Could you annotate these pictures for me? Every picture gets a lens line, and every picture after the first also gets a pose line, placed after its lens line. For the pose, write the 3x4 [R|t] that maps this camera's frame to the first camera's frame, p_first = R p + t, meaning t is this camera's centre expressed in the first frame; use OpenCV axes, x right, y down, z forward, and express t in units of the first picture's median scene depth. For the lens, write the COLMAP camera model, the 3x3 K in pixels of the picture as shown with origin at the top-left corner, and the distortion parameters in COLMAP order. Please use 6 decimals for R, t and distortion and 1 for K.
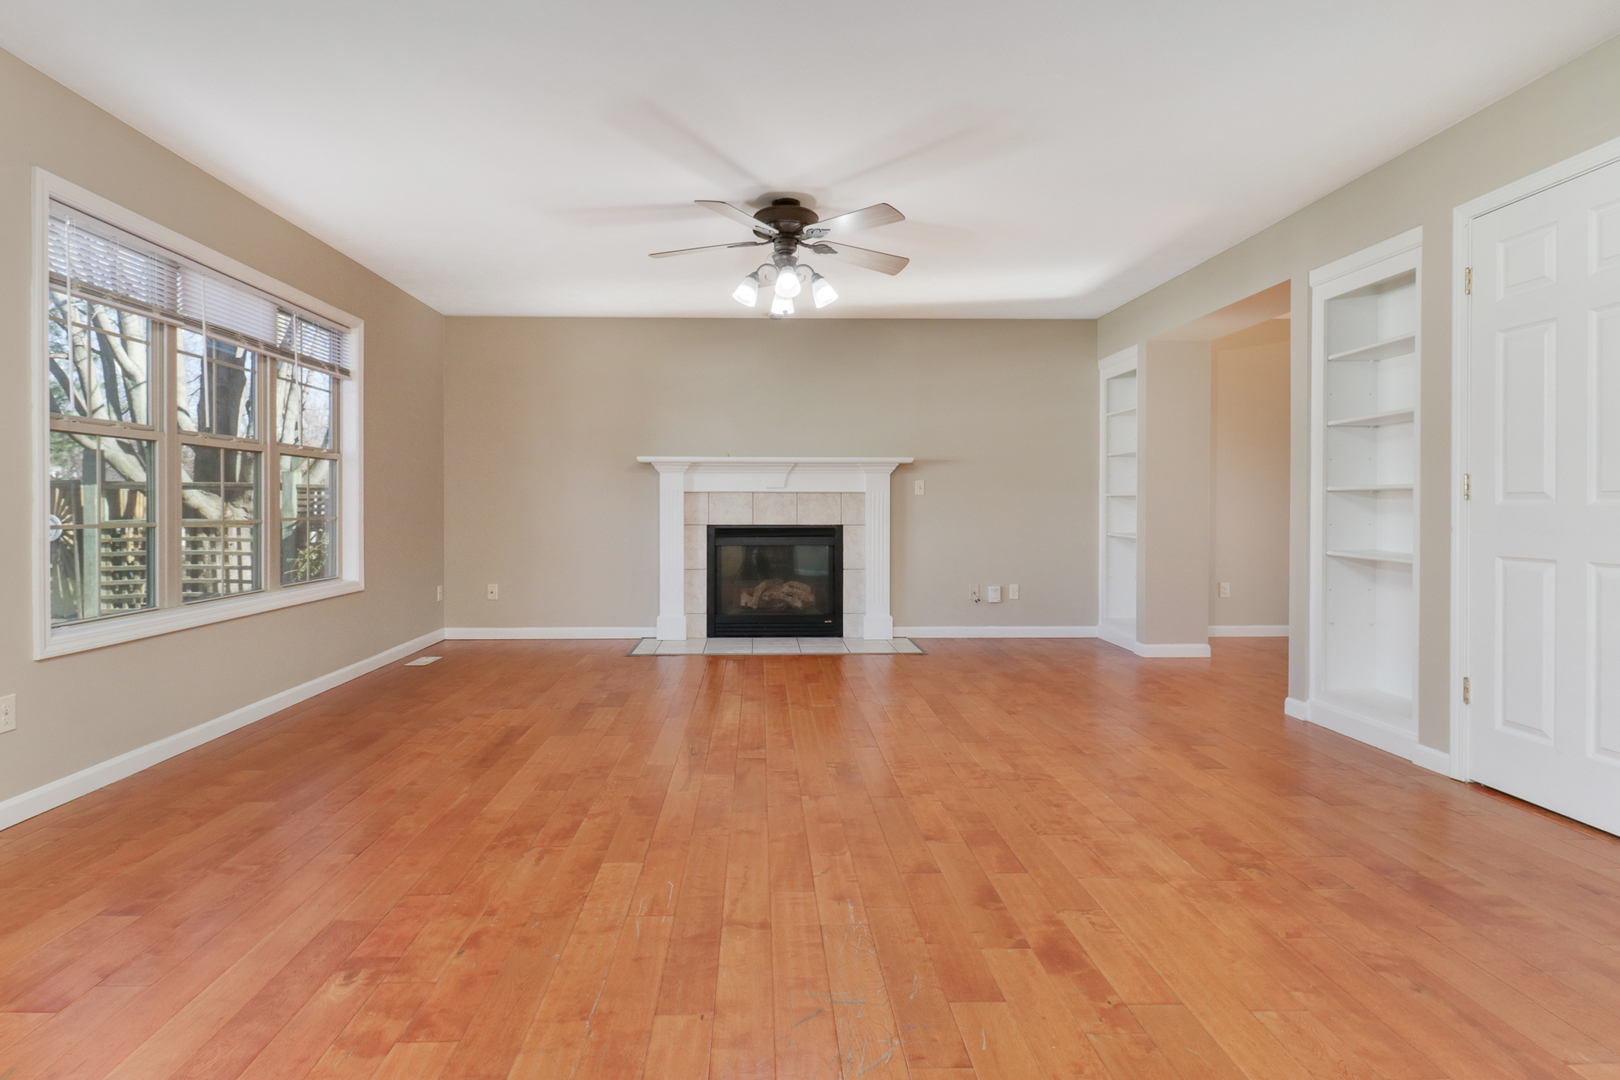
lens RADIAL K [[762.8, 0, 811.9], [0, 762.8, 525.4], [0, 0, 1]] dist [0.000815, -0.000992]
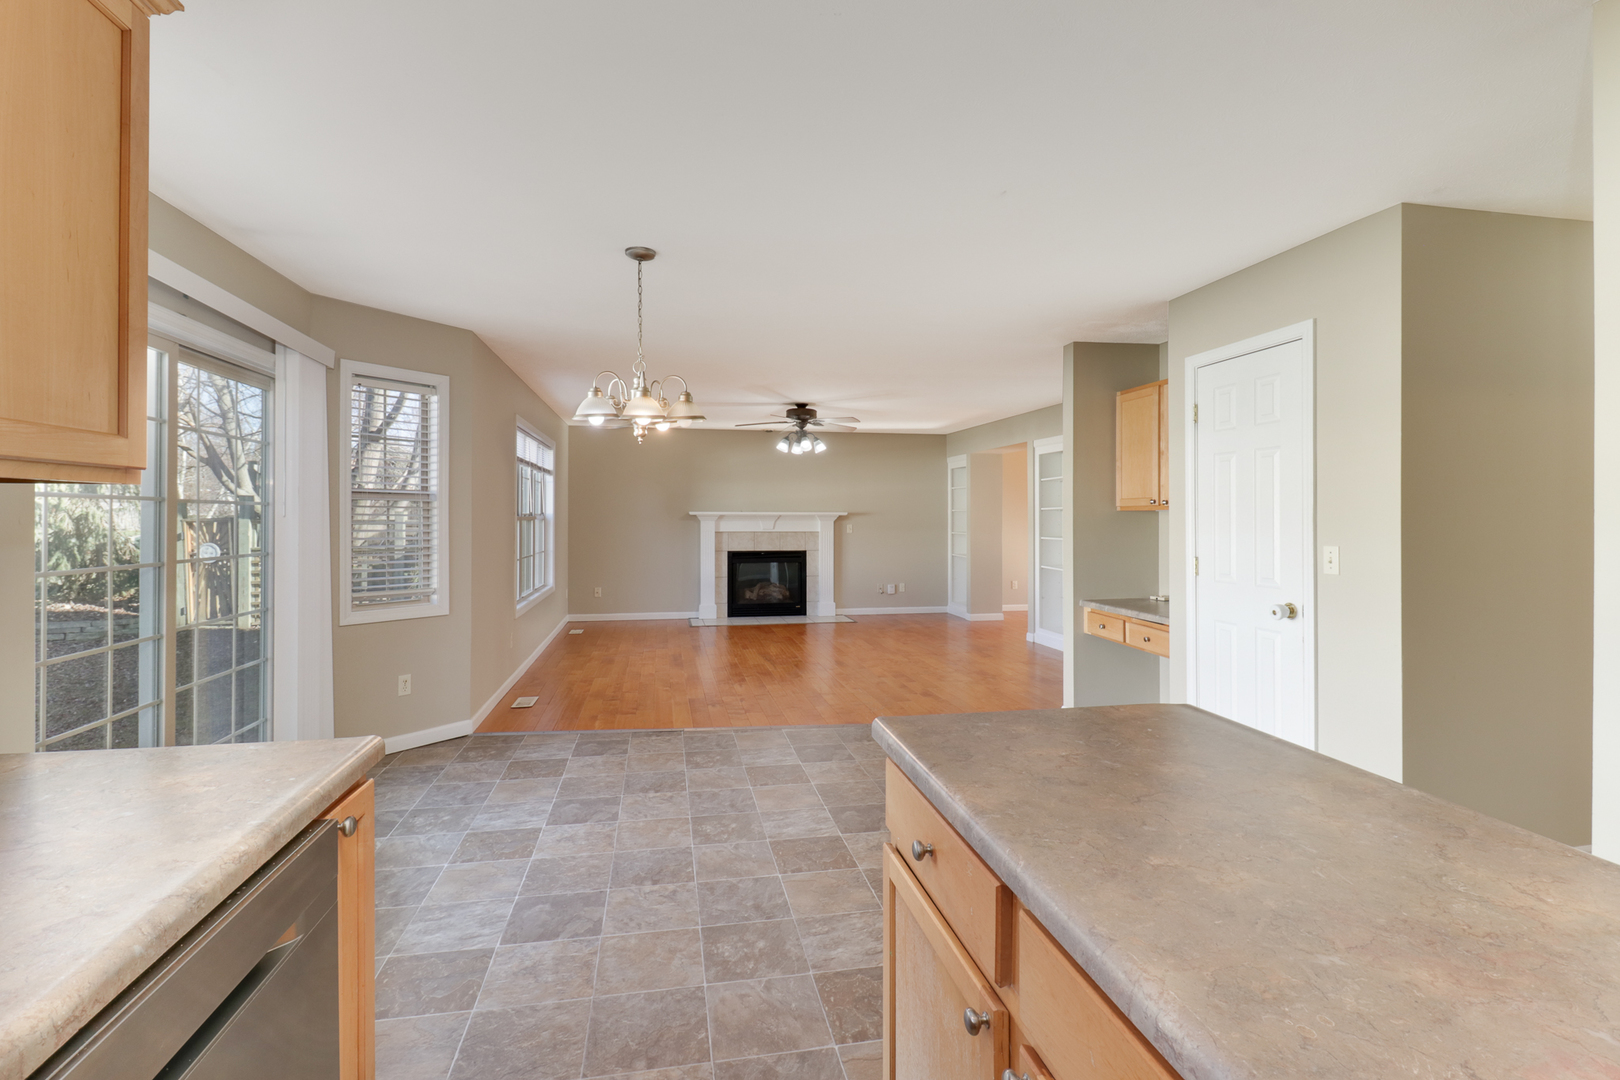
lens RADIAL K [[762.8, 0, 807.2], [0, 762.8, 524.0], [0, 0, 1]] dist [0.000815, -0.000992]
pose [[0.987736, -0.003111, 0.156105, -0.229416], [0.004338, 0.999962, -0.007520, -0.048207], [-0.156076, 0.008105, 0.987712, -0.716965]]
